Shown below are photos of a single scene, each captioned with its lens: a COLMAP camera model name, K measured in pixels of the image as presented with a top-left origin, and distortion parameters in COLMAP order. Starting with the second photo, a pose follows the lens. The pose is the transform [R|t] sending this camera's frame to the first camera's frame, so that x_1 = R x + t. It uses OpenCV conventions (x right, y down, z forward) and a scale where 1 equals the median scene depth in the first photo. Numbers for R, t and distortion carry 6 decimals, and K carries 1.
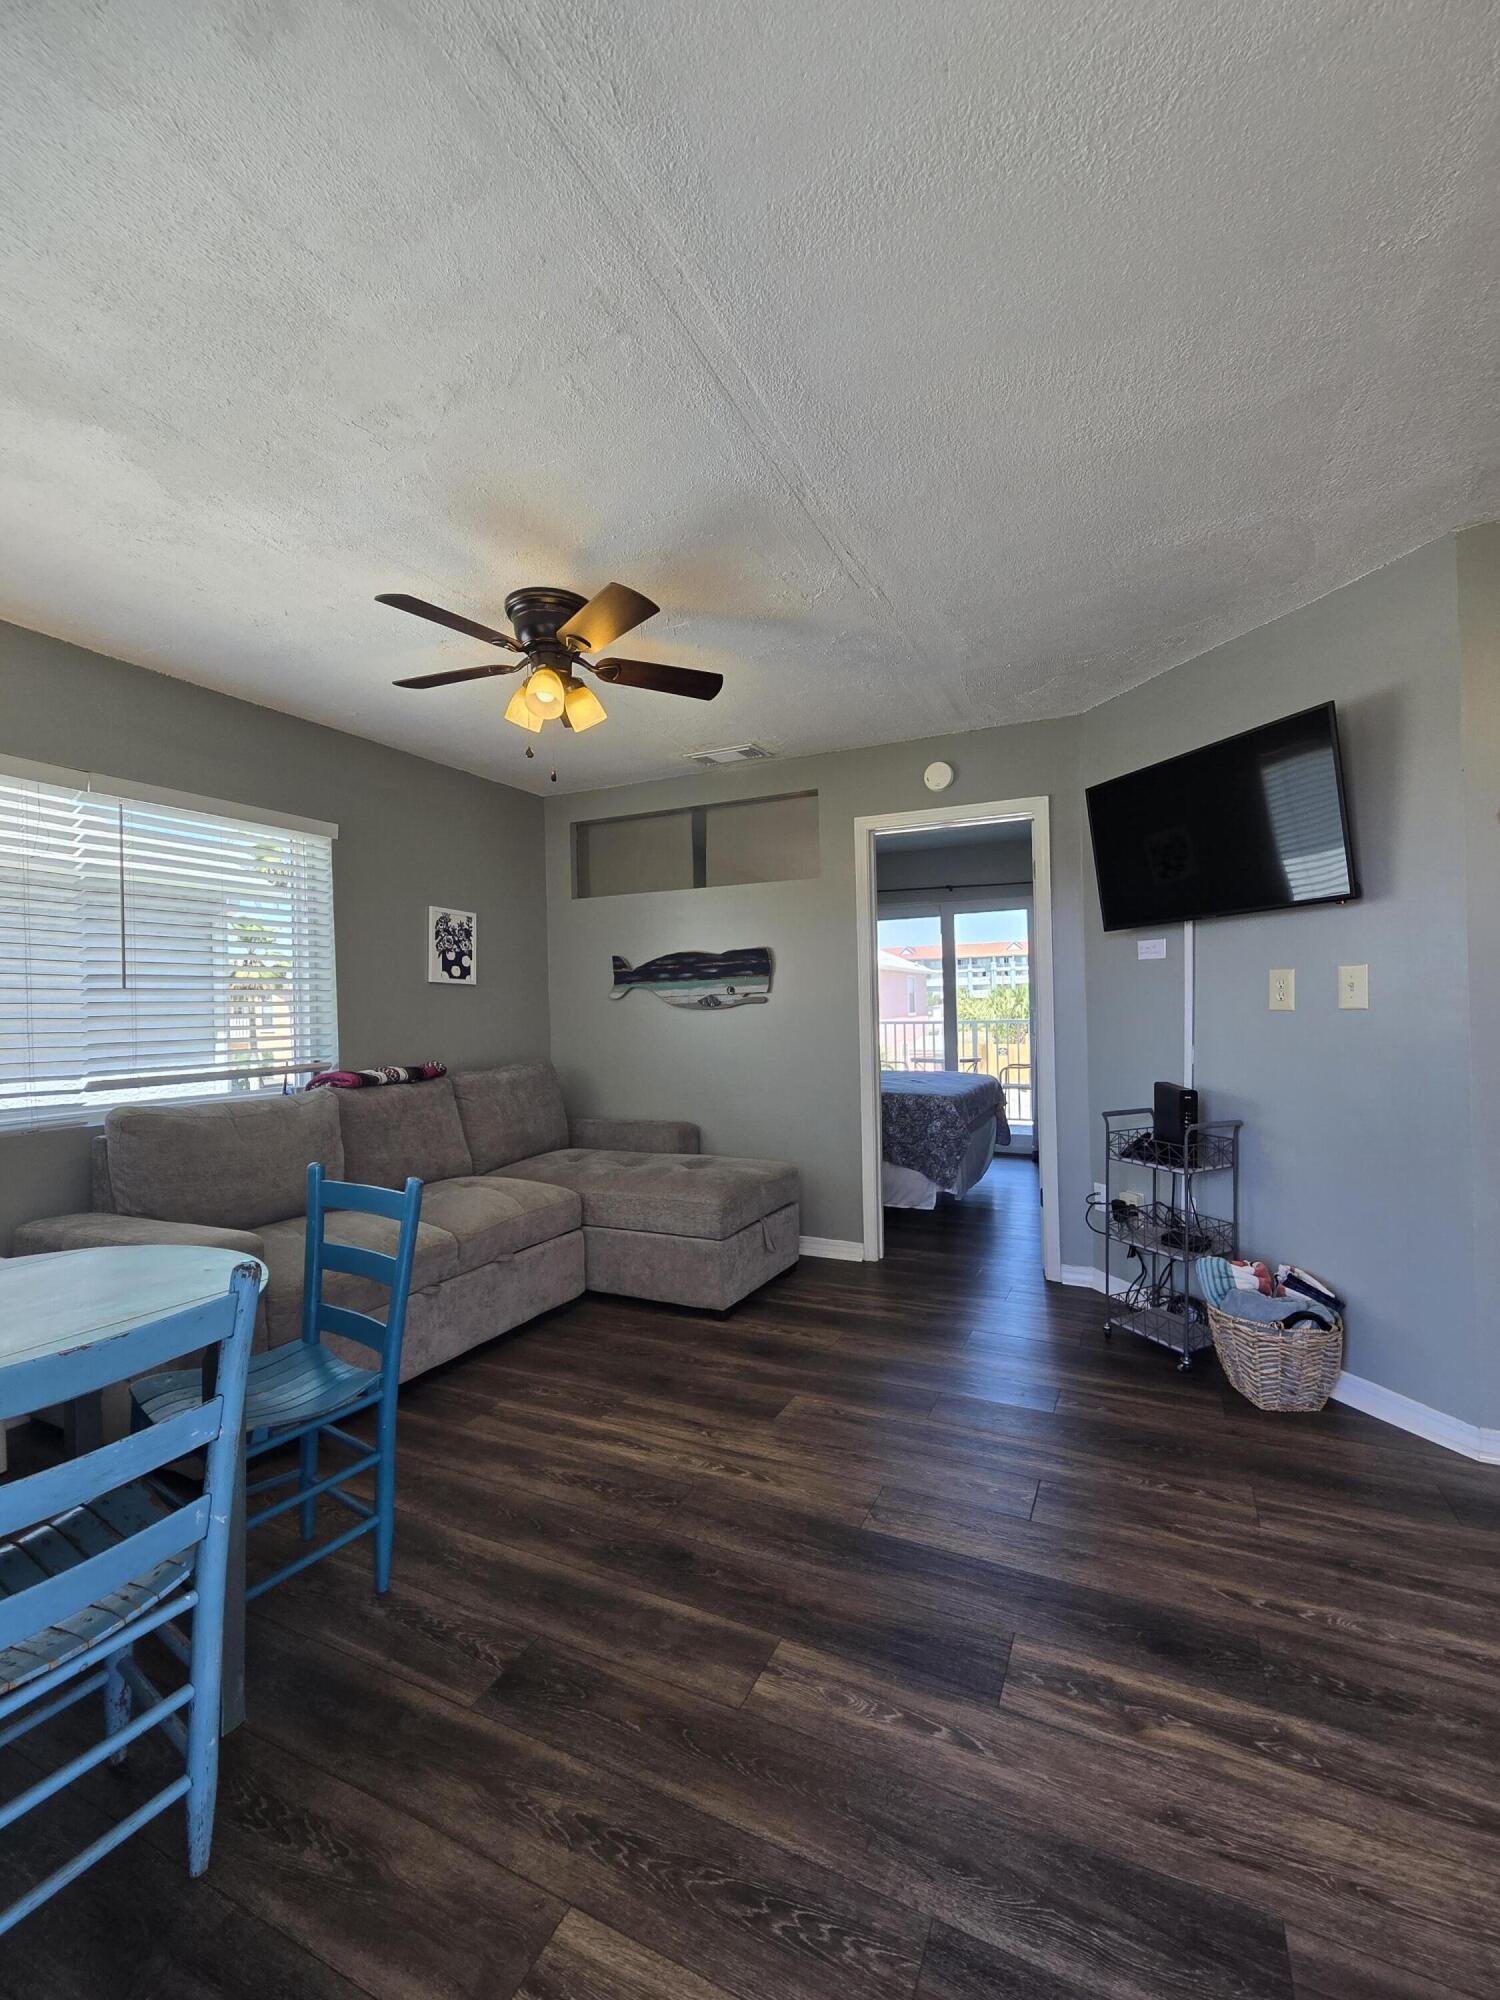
lens RADIAL K [[824.2, 0, 767.9], [0, 824.2, 1005.4], [0, 0, 1]] dist [-0.000853, 0.000484]
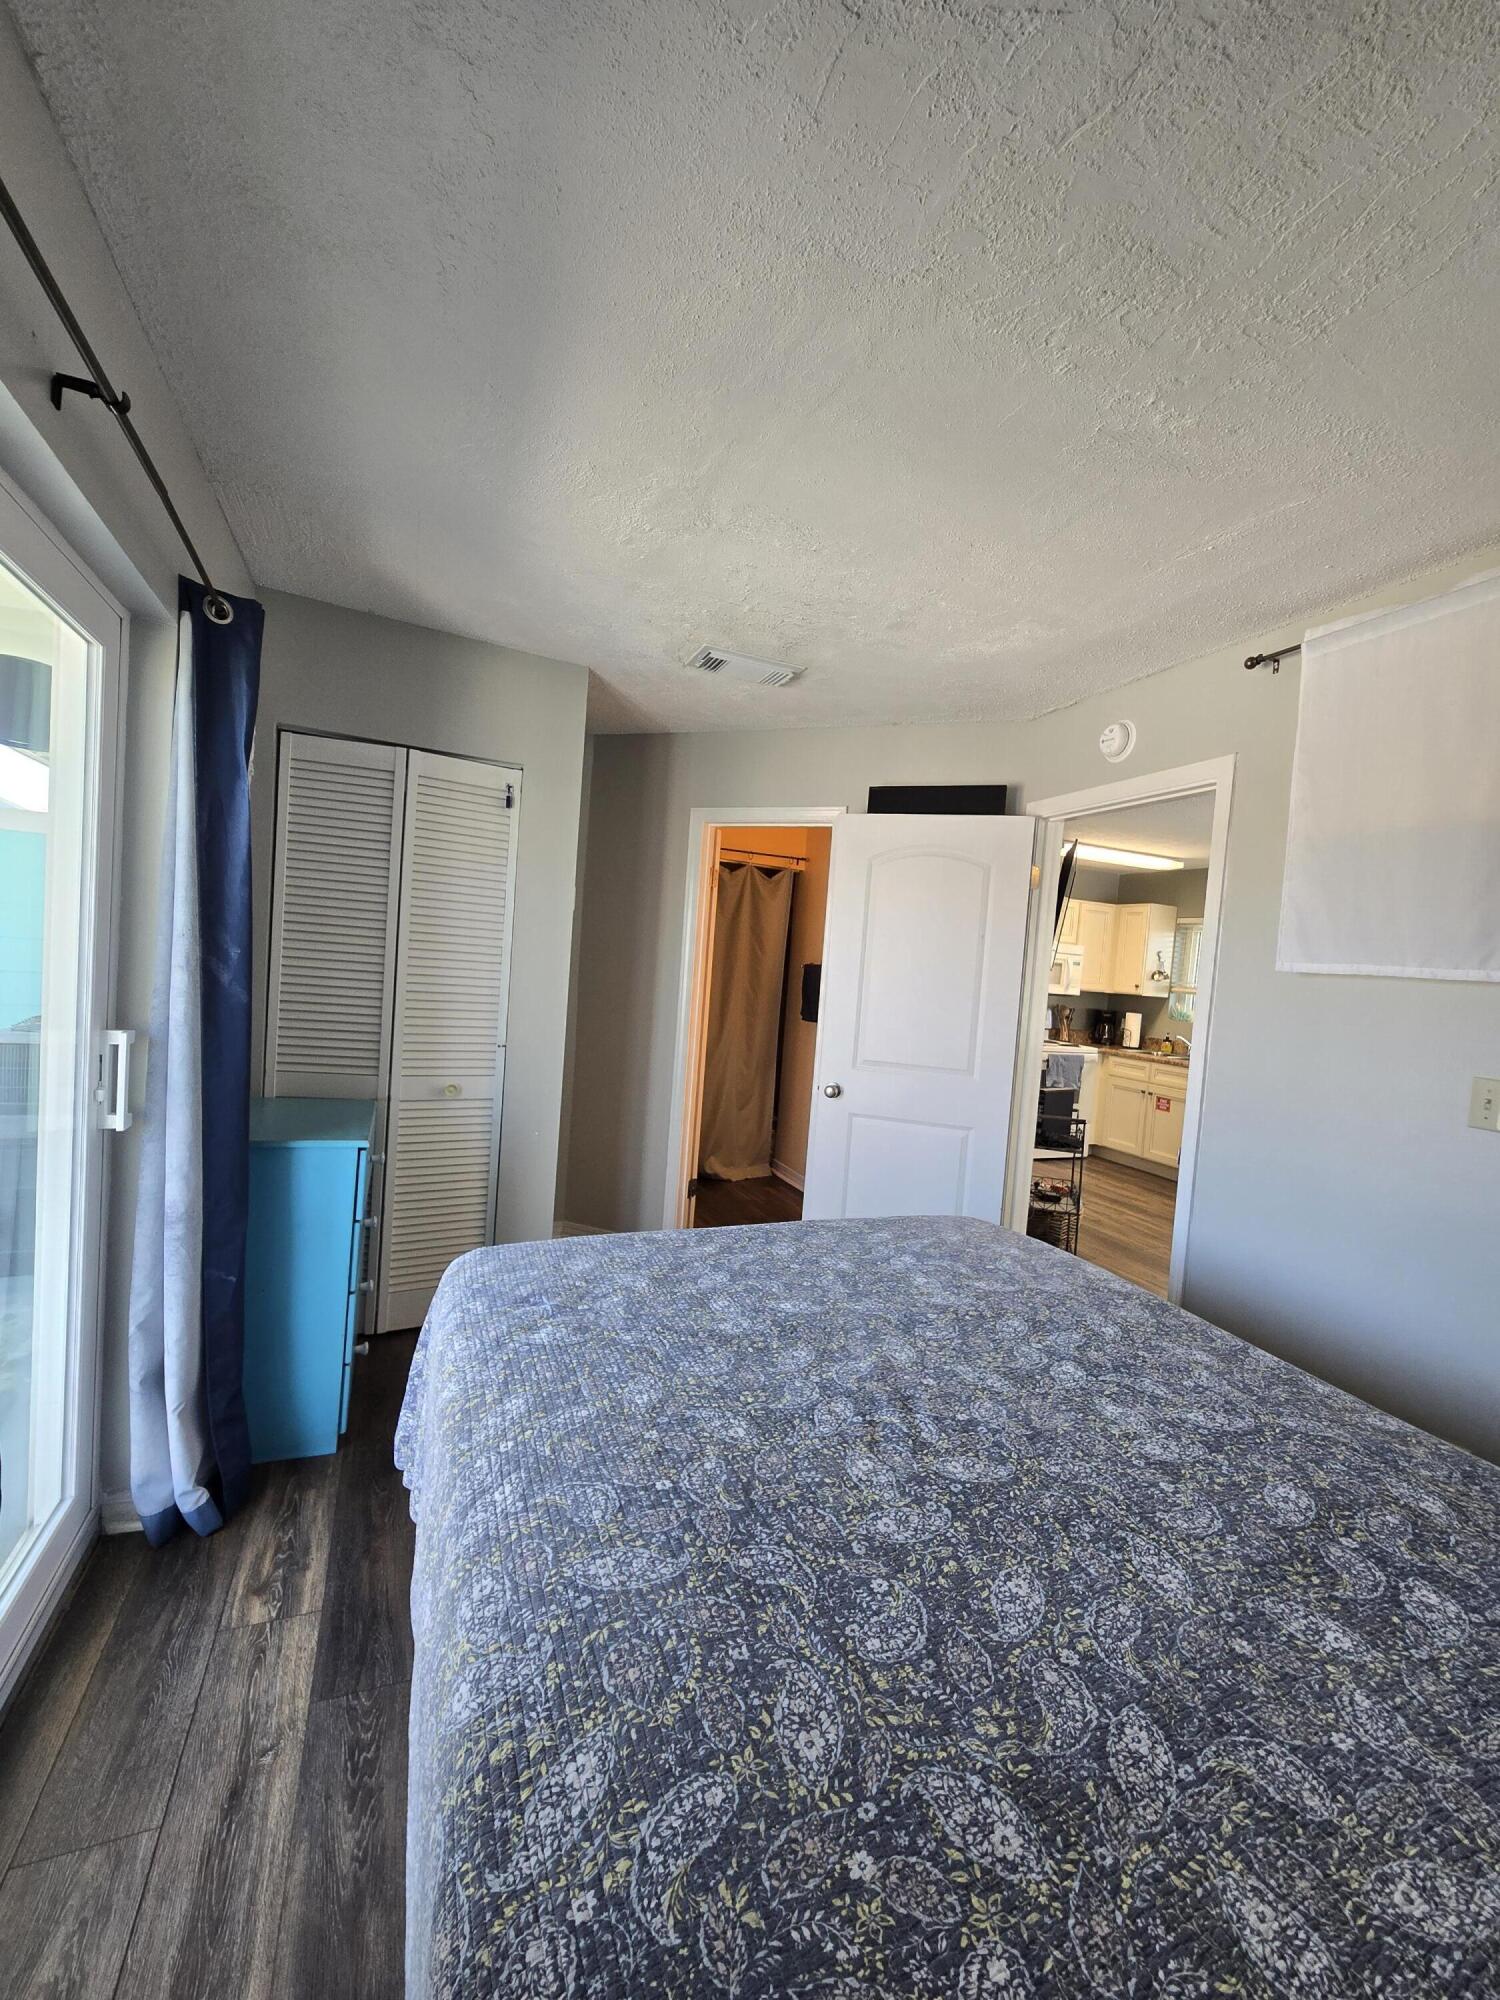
lens RADIAL K [[824.2, 0, 772.0], [0, 824.2, 1007.1], [0, 0, 1]] dist [-0.000853, 0.000484]
pose [[-0.755129, -0.064708, 0.652375, -0.062308], [-0.058827, 0.997791, 0.030876, -0.074241], [-0.652932, -0.015062, -0.757267, 3.159818]]
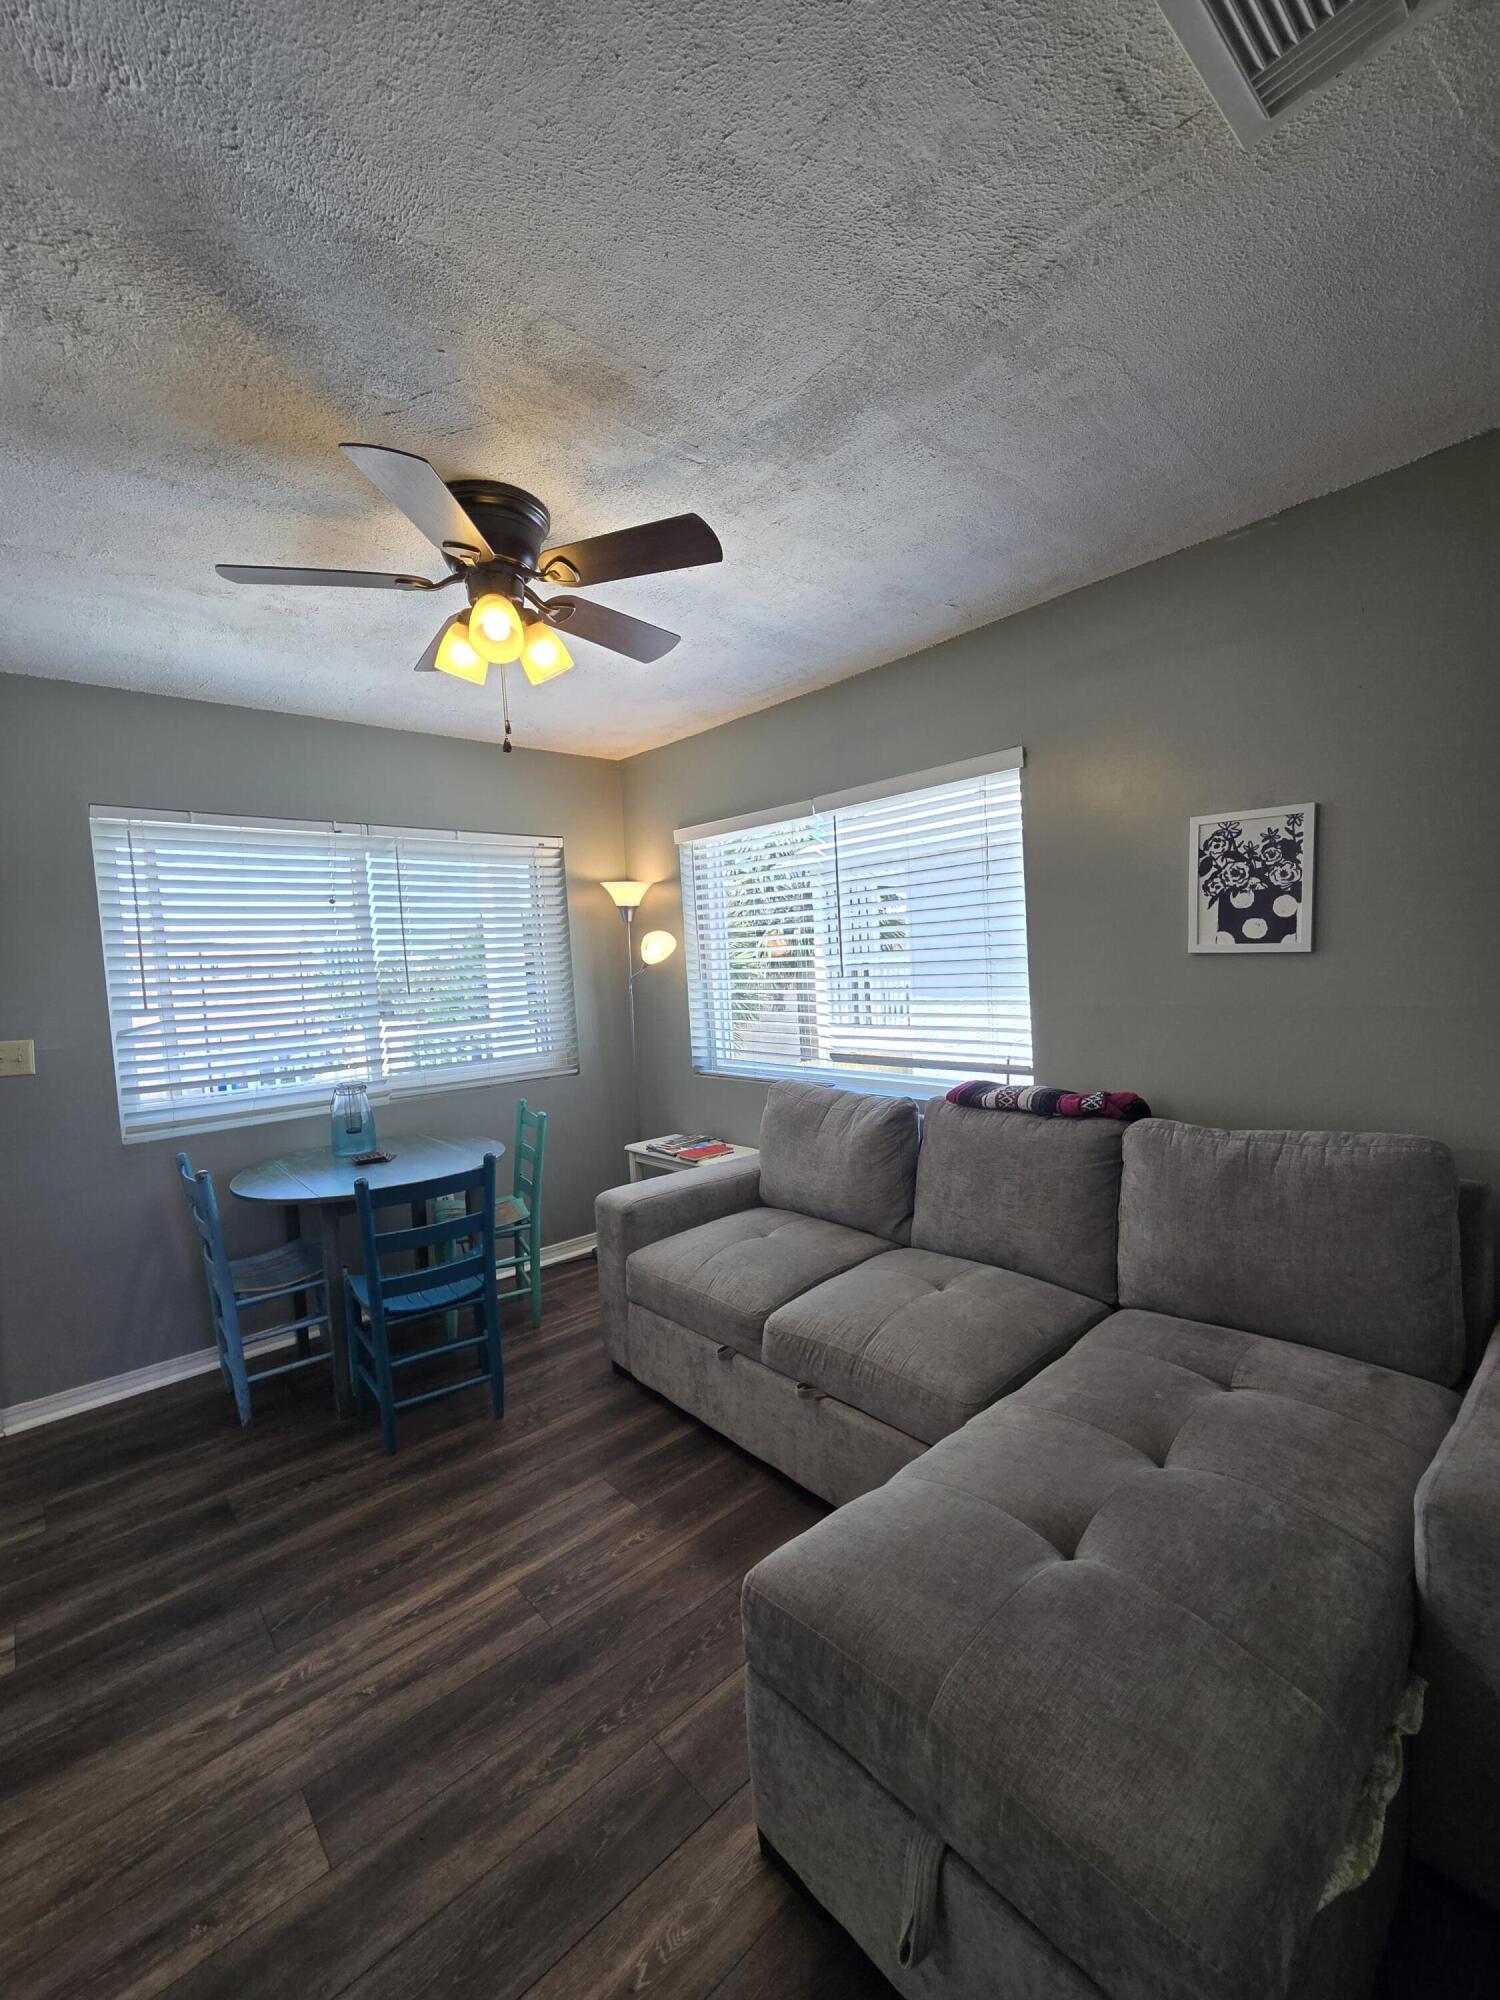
lens RADIAL K [[824.2, 0, 774.6], [0, 824.2, 1007.1], [0, 0, 1]] dist [-0.000853, 0.000484]
pose [[-0.365336, 0.099110, -0.925584, 0.424508], [0.063288, 0.994660, 0.081526, -0.103245], [0.928722, -0.028794, -0.369658, 1.742374]]
